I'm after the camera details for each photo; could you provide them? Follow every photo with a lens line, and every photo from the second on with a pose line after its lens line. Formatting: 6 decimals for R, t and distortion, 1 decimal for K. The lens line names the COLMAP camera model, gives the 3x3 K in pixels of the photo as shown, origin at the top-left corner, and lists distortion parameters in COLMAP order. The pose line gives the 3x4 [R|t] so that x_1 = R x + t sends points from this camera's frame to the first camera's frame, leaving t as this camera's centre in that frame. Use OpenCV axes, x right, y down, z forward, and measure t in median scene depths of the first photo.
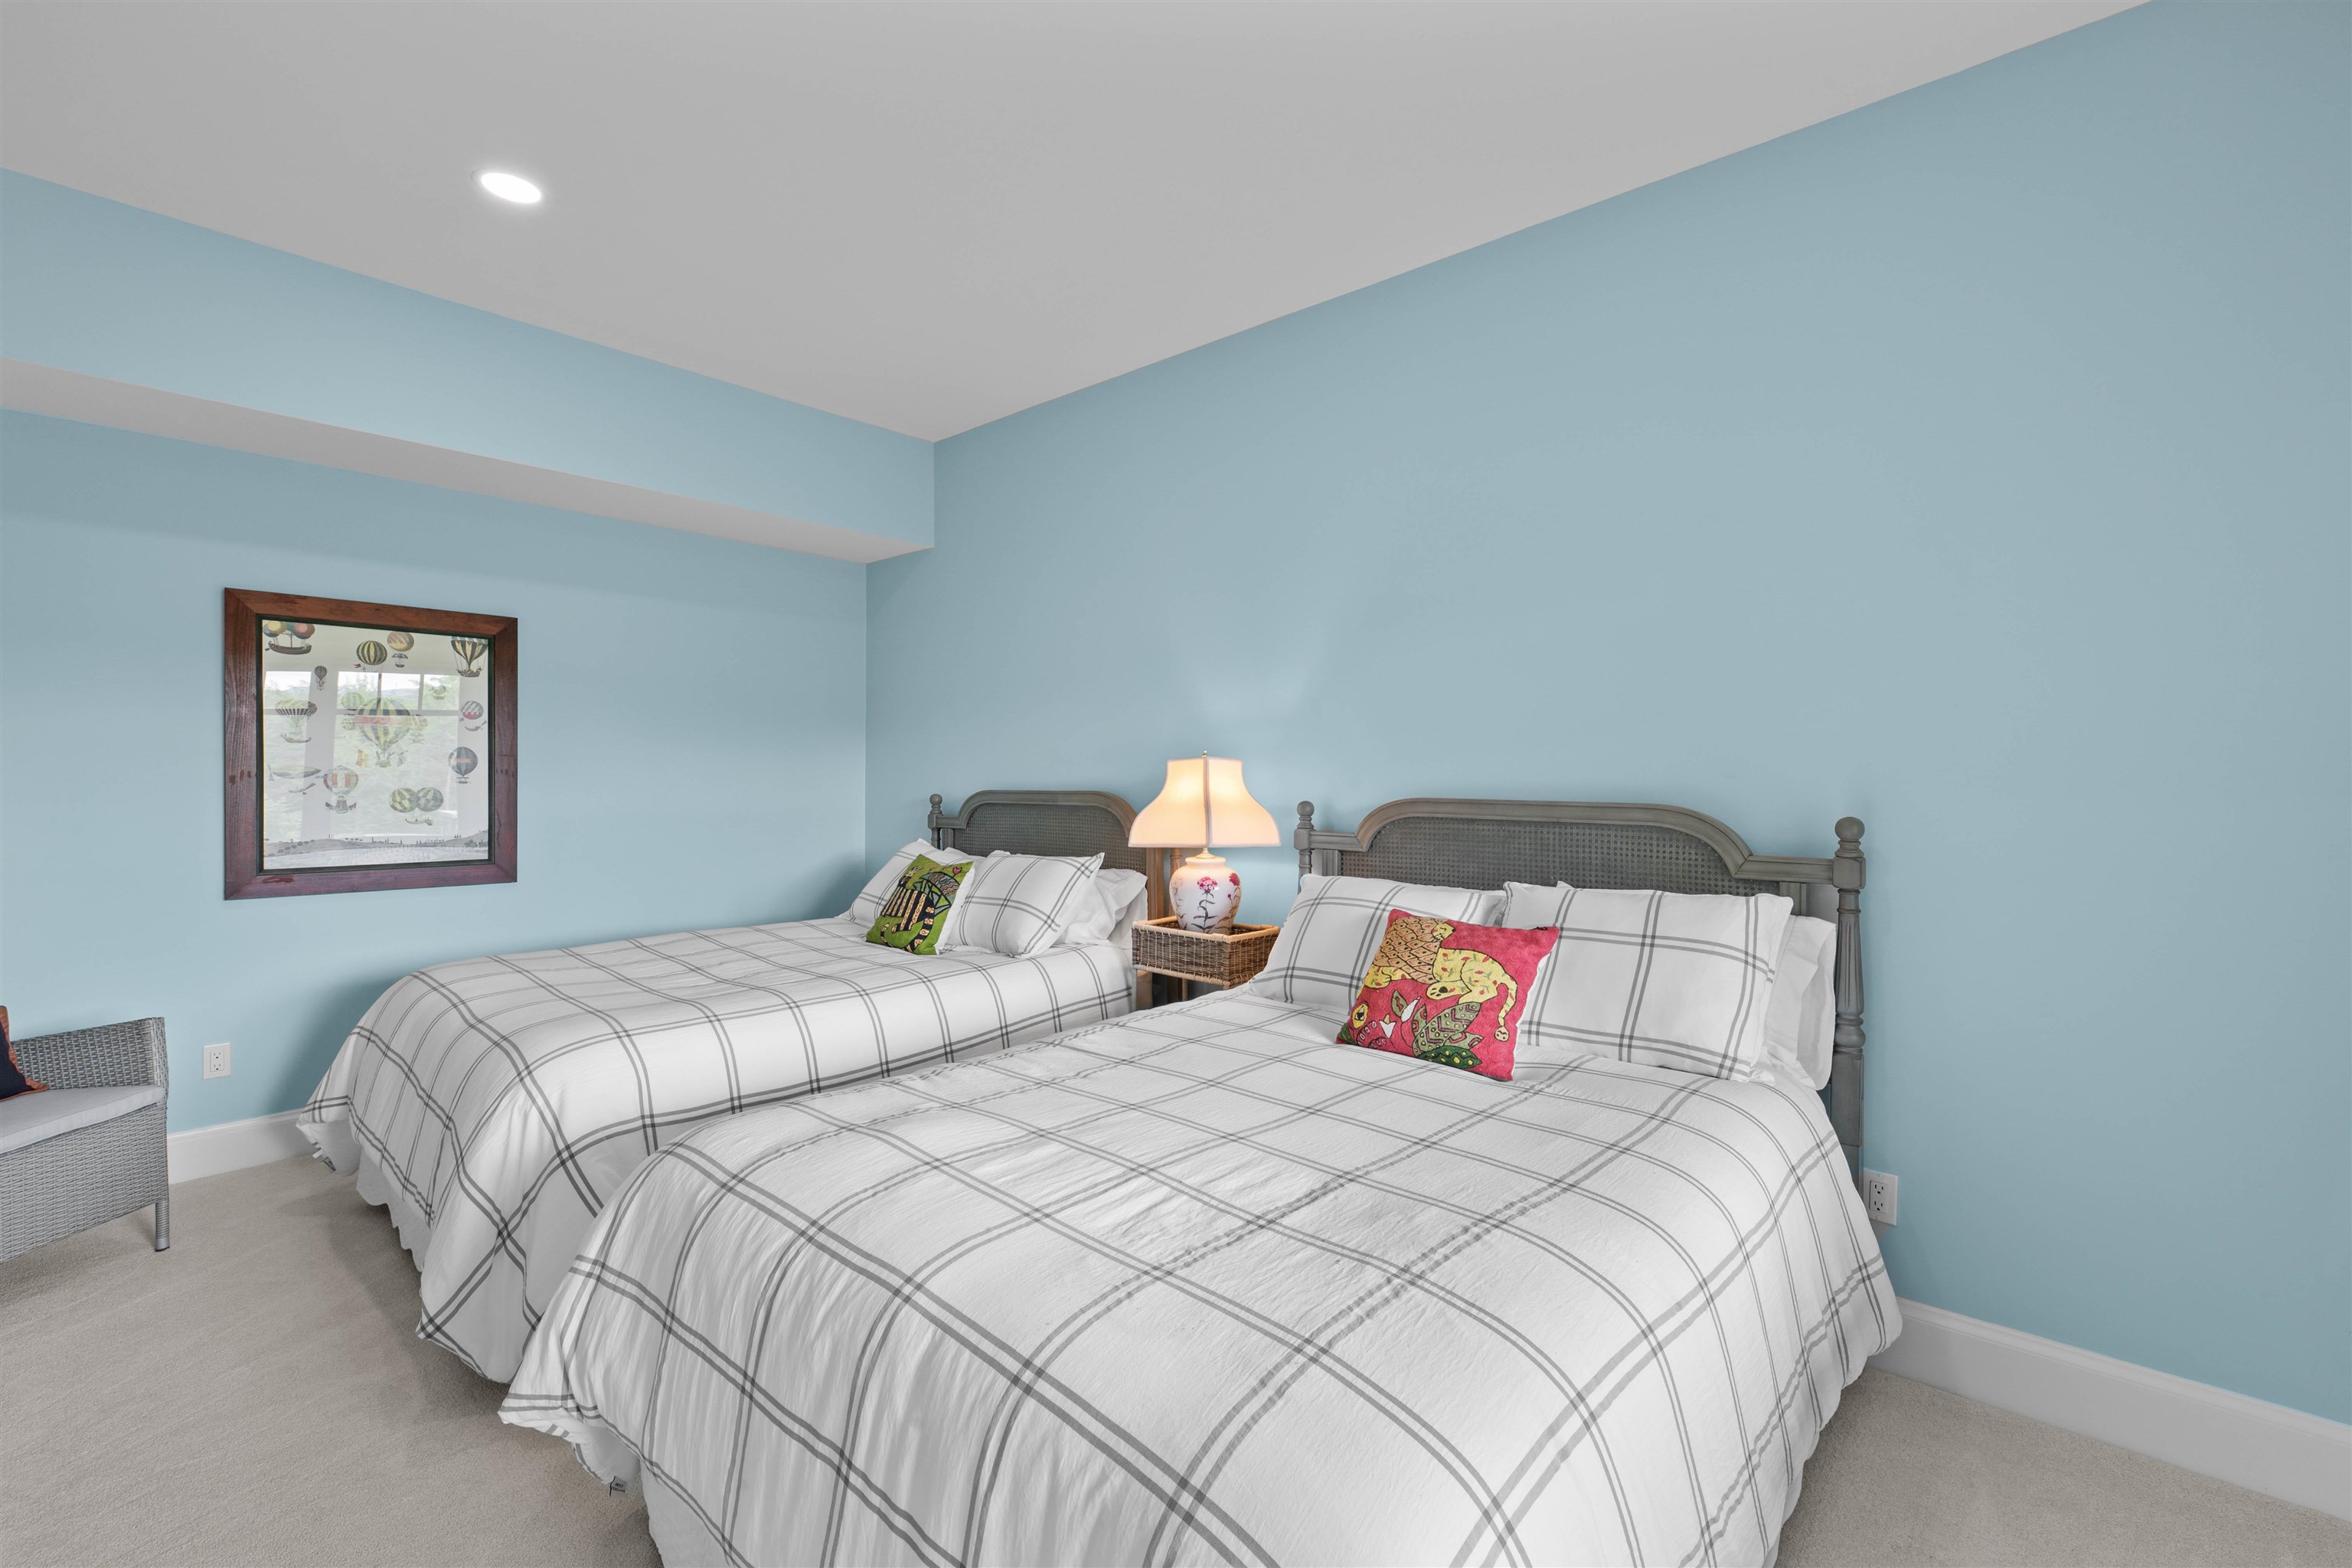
lens RADIAL K [[1015.2, 0, 1177.4], [0, 1015.2, 782.0], [0, 0, 1]] dist [0.002439, 0.000623]
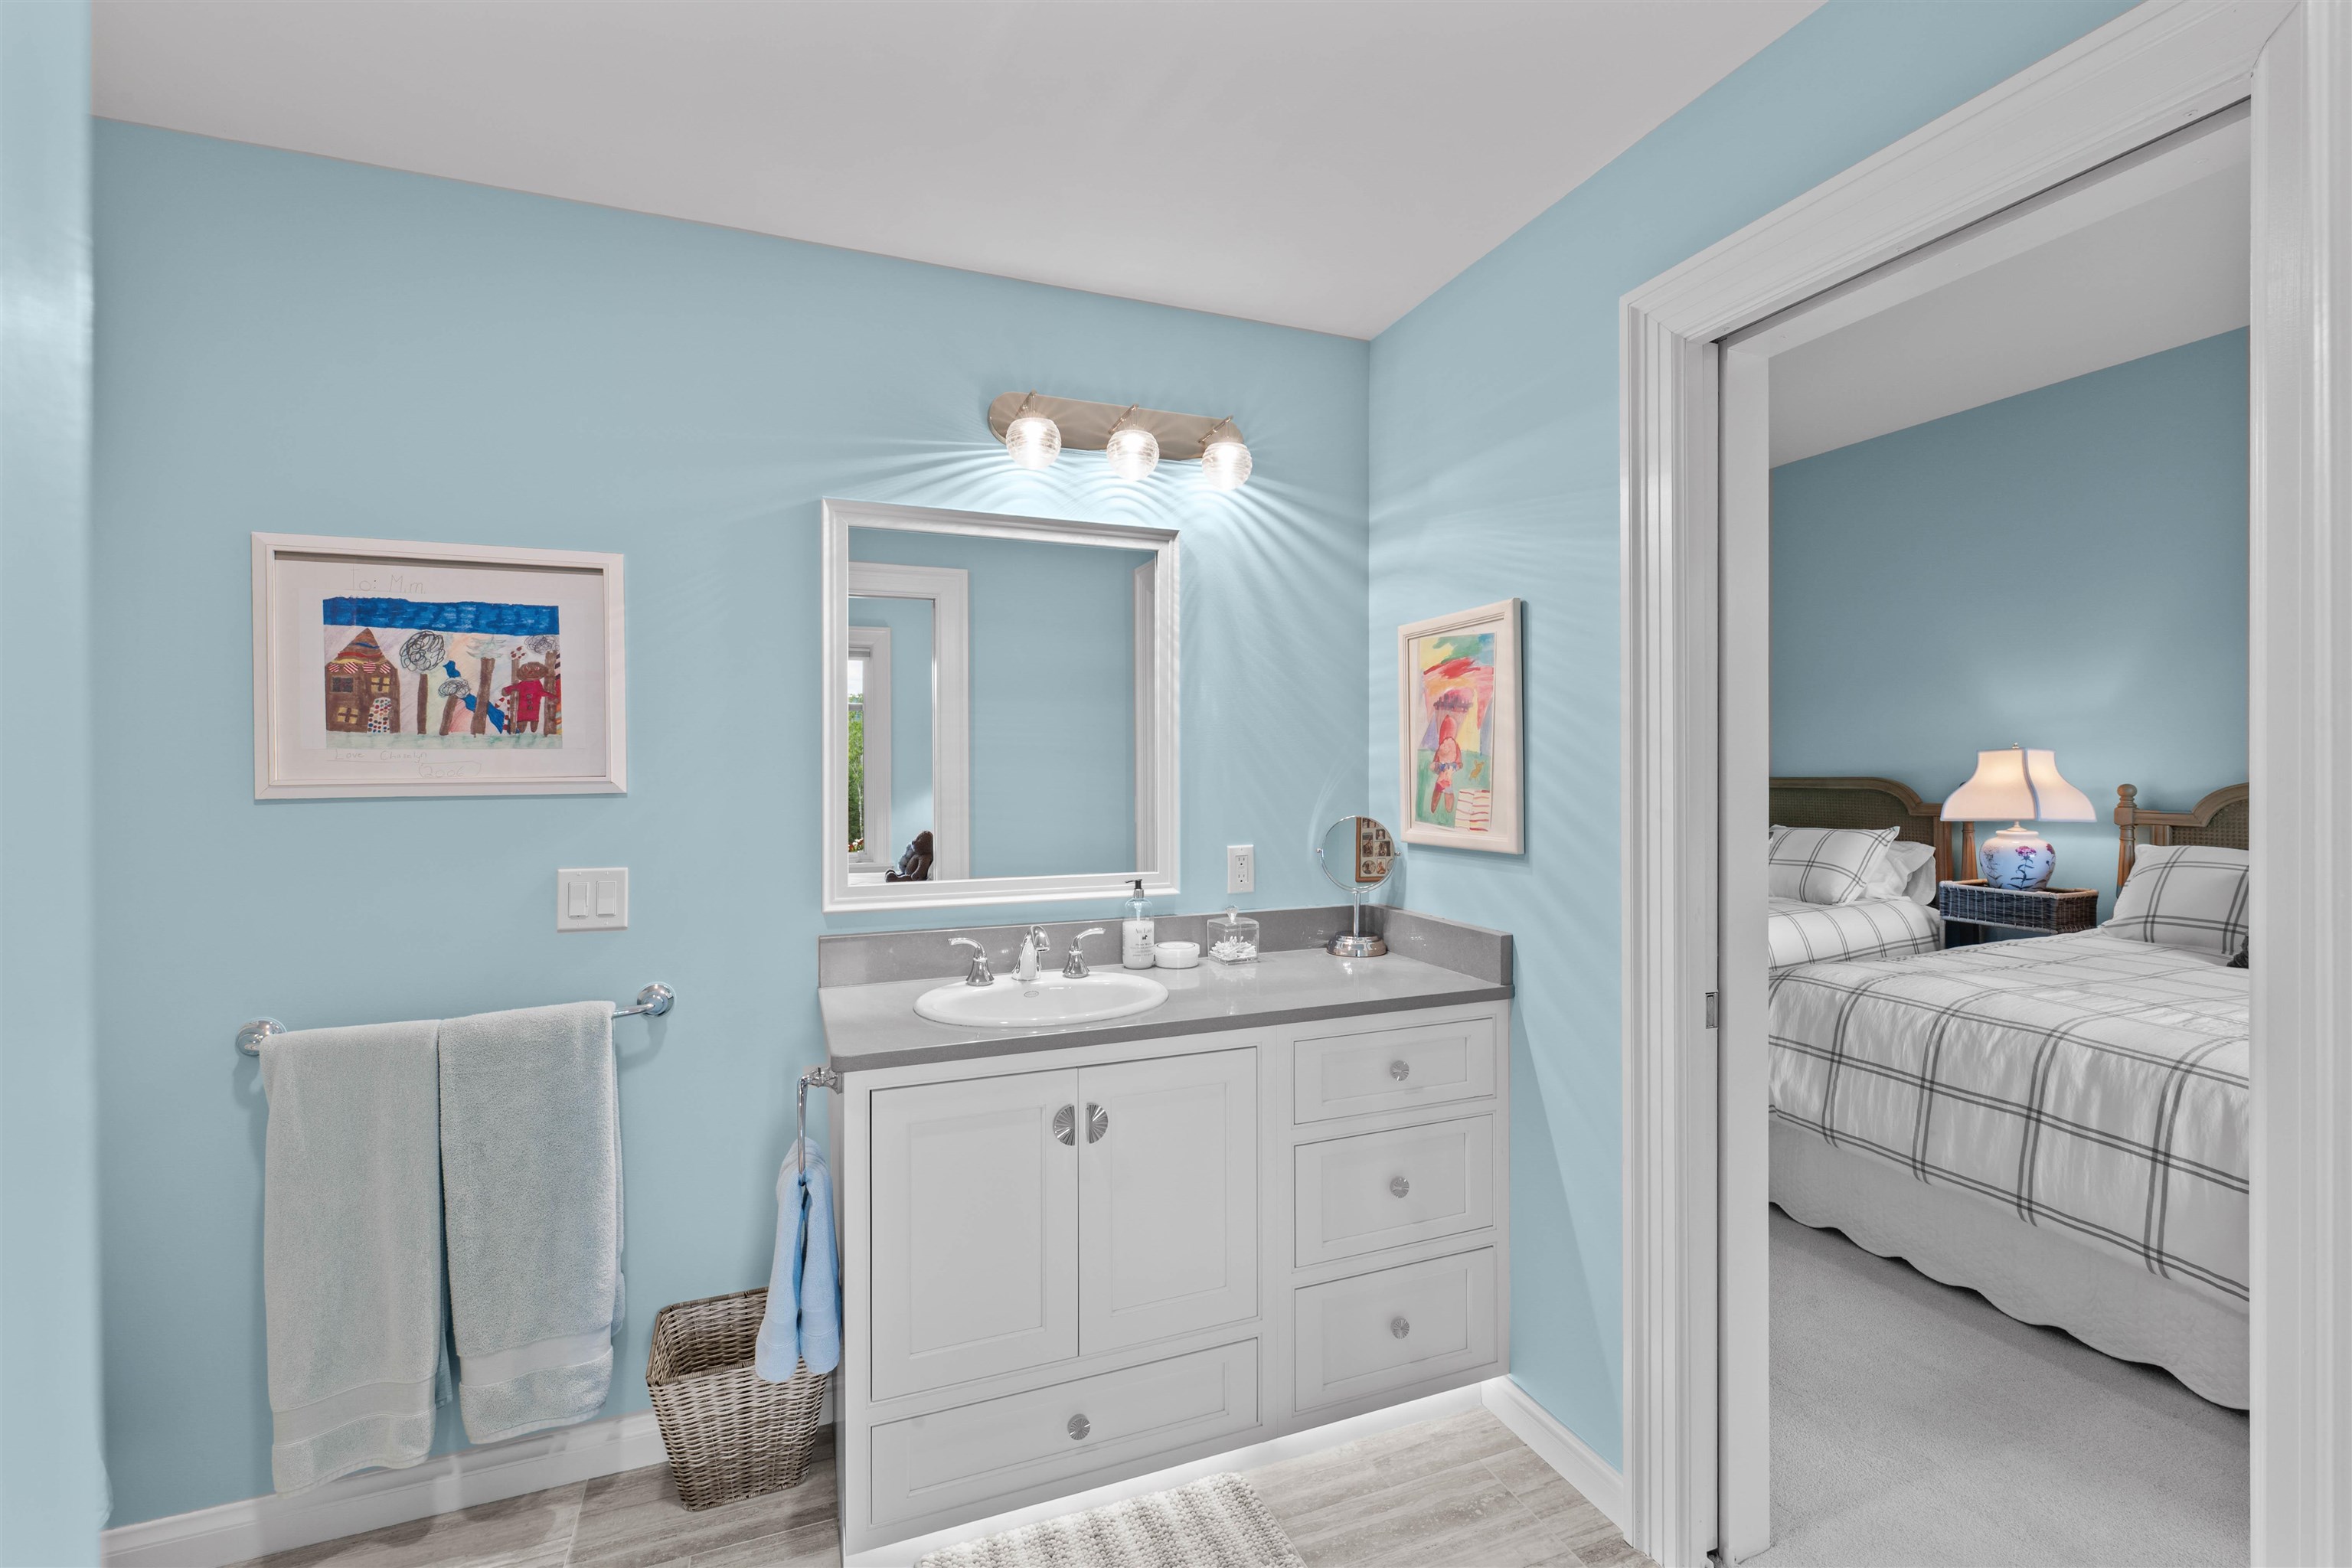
lens RADIAL K [[1015.2, 0, 1178.3], [0, 1015.2, 782.7], [0, 0, 1]] dist [0.002439, 0.000623]
pose [[0.897022, -0.006194, -0.441942, -0.339030], [0.010747, 0.999912, 0.007798, -0.003443], [0.441855, -0.011744, 0.897010, -0.545917]]
